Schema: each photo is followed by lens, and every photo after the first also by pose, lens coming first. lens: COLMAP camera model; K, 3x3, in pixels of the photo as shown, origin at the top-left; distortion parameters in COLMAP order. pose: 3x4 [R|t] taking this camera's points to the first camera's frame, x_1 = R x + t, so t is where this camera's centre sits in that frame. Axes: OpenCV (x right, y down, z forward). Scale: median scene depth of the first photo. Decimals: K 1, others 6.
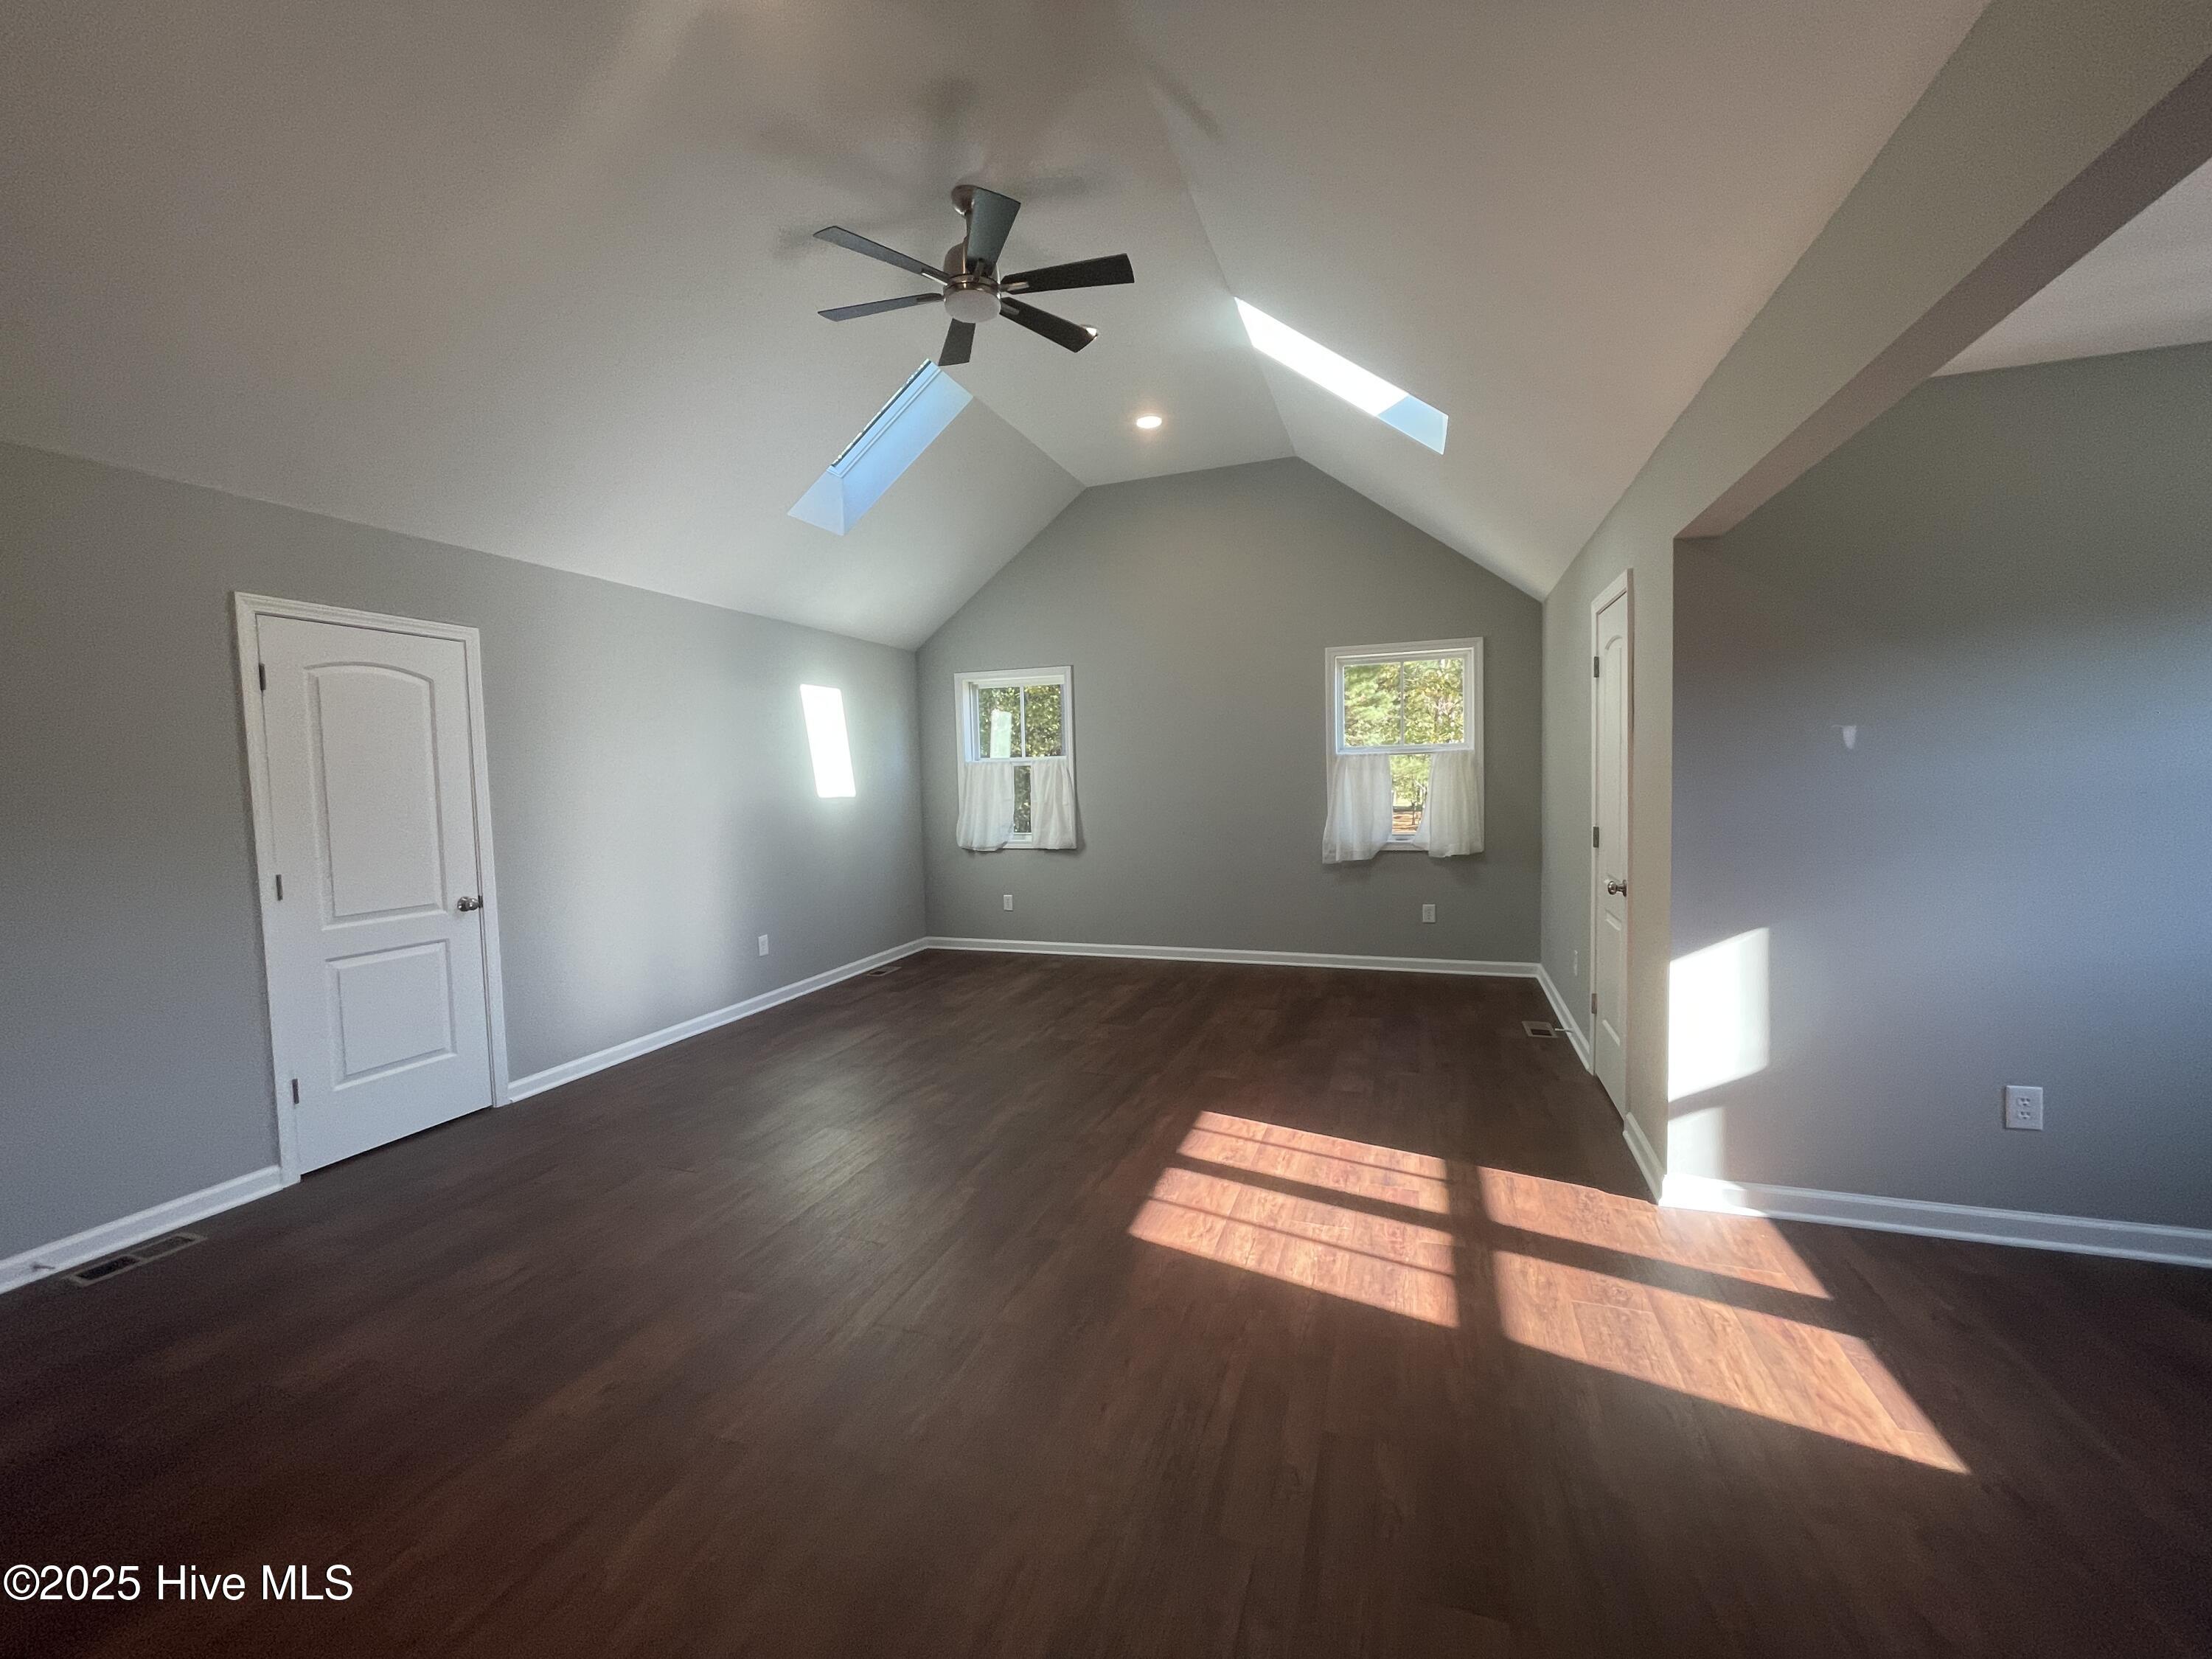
lens RADIAL K [[895.0, 0, 1099.6], [0, 895.0, 837.3], [0, 0, 1]] dist [-0.002232, 0.000538]
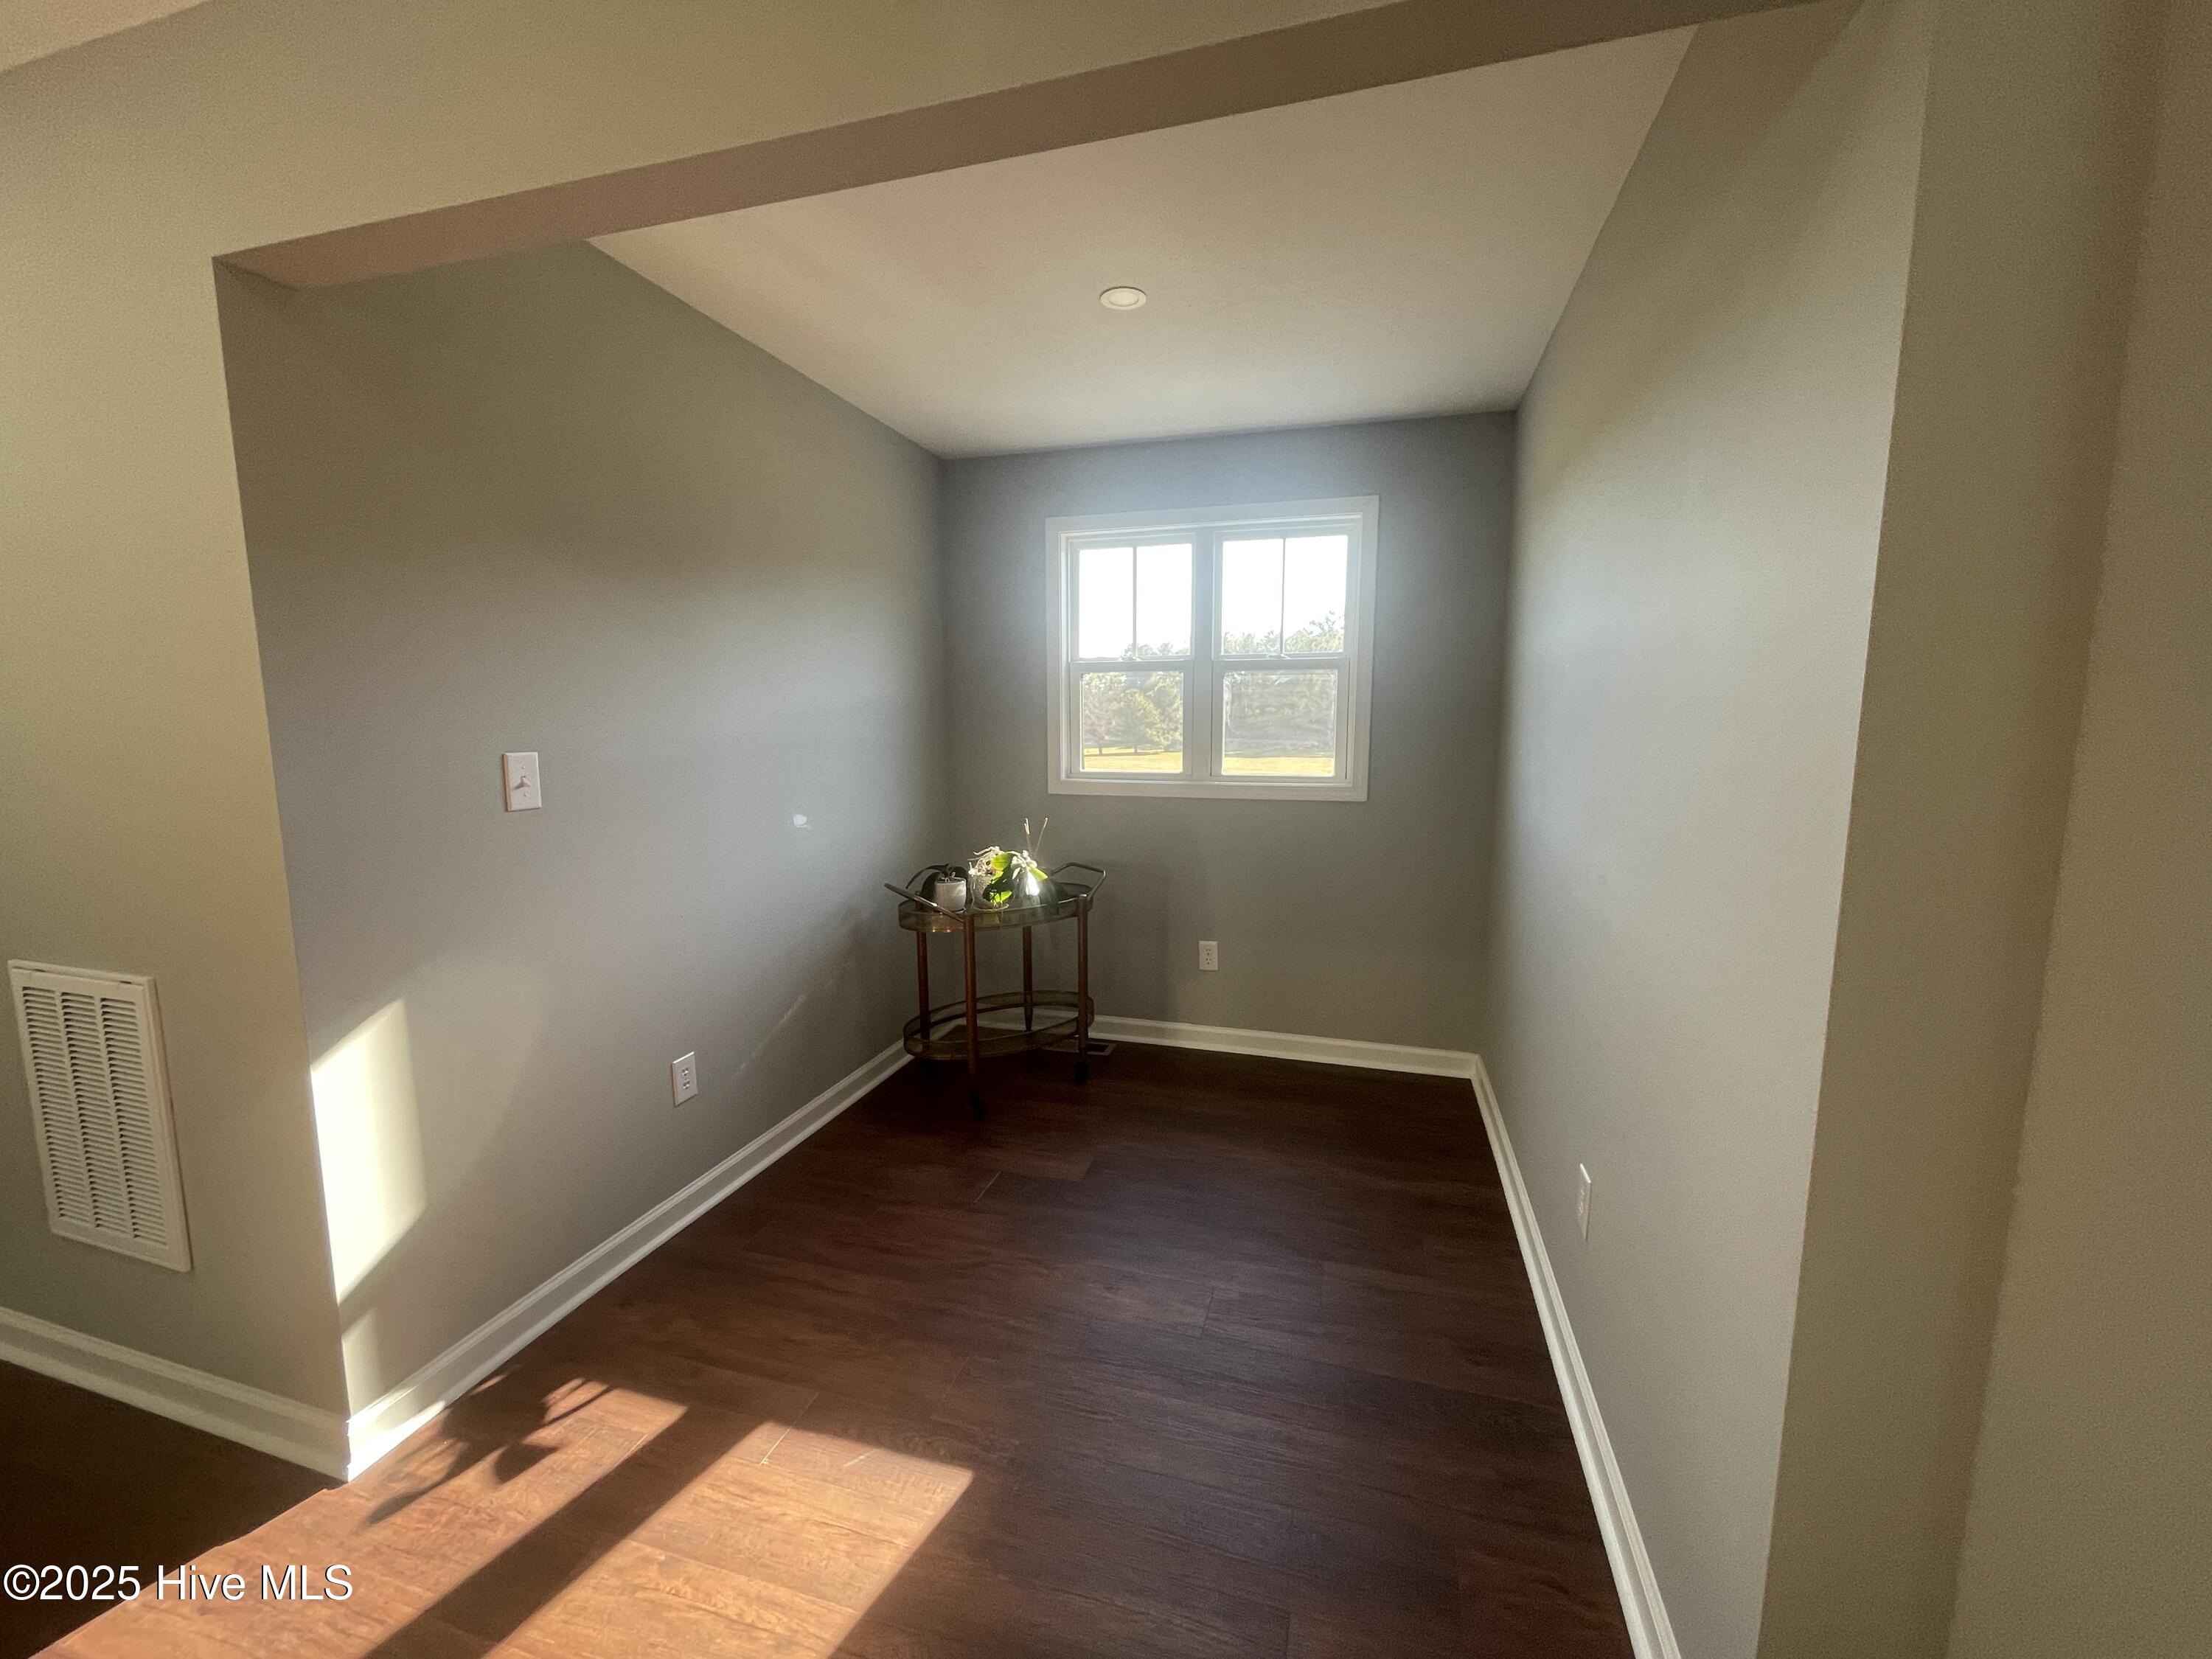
lens RADIAL K [[895.0, 0, 1090.0], [0, 895.0, 834.6], [0, 0, 1]] dist [-0.002232, 0.000538]
pose [[-0.046188, -0.100891, 0.993825, 0.069931], [0.067533, 0.992295, 0.103874, -0.020131], [-0.996647, 0.071914, -0.039018, 0.456823]]
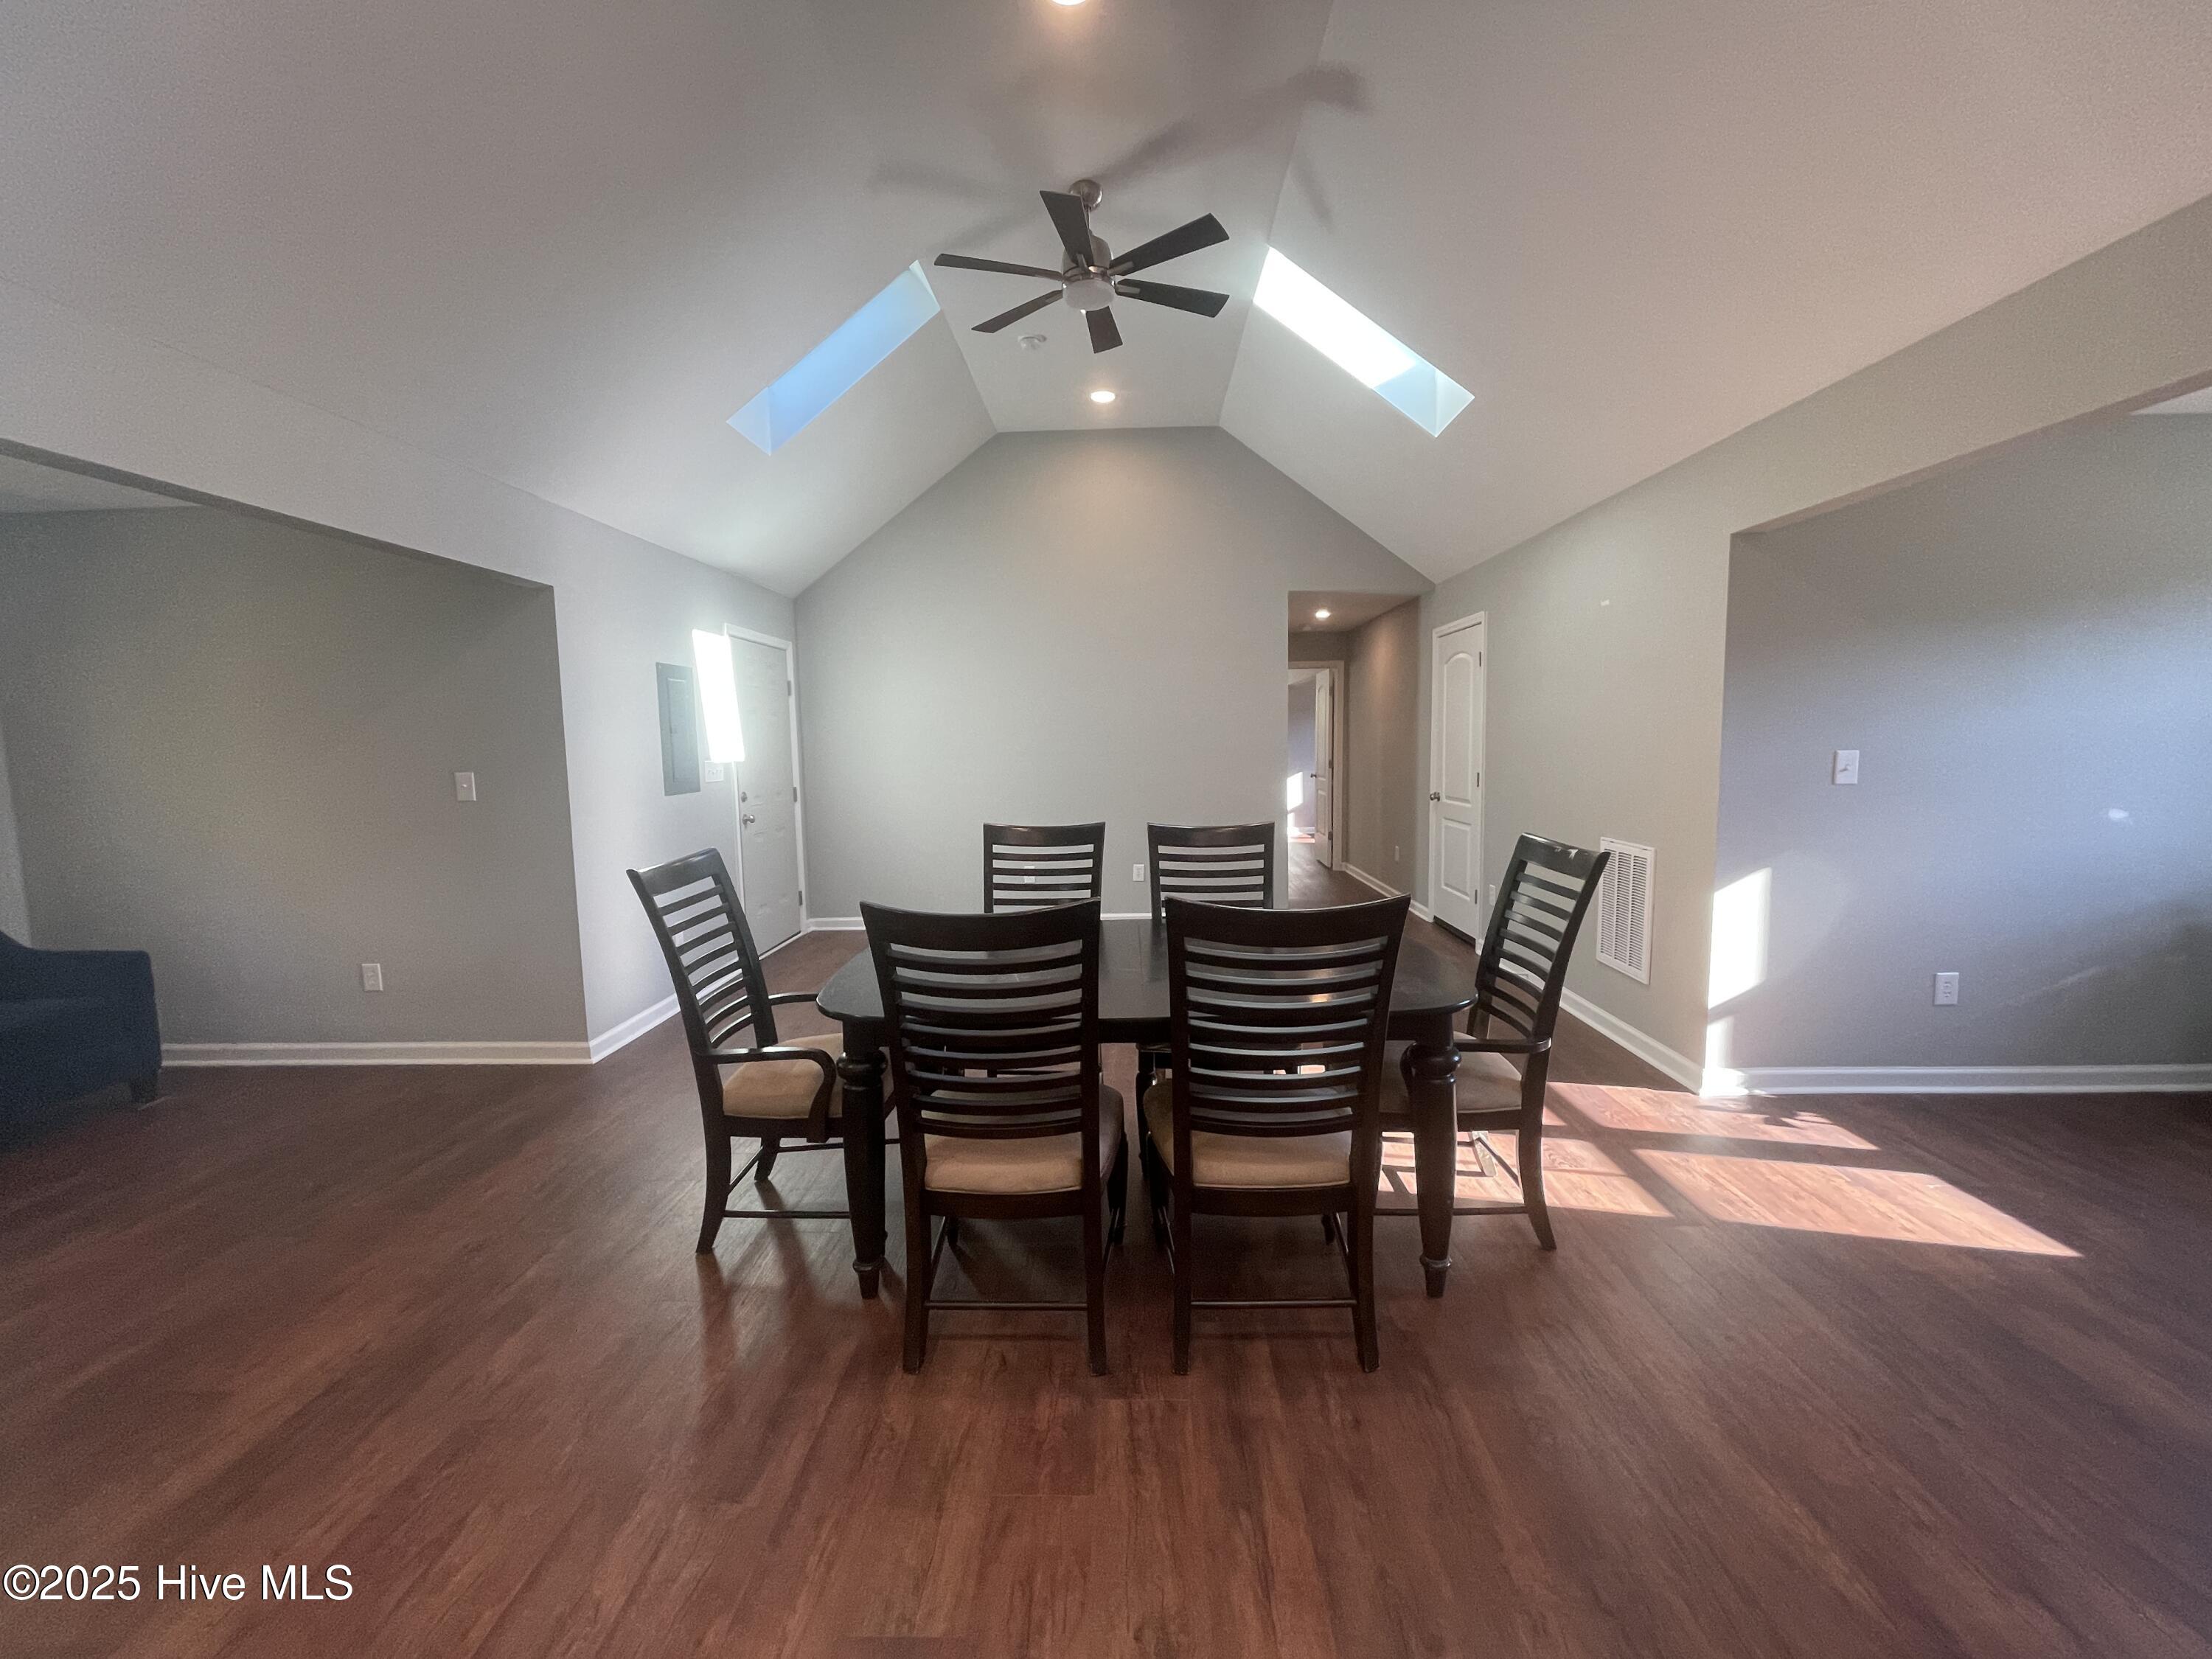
lens RADIAL K [[895.0, 0, 1114.4], [0, 895.0, 836.5], [0, 0, 1]] dist [-0.002232, 0.000538]
pose [[0.951465, -0.026868, 0.306582, -0.416055], [0.016007, 0.999154, 0.037887, 0.007008], [-0.307340, -0.031140, 0.951090, 0.100005]]
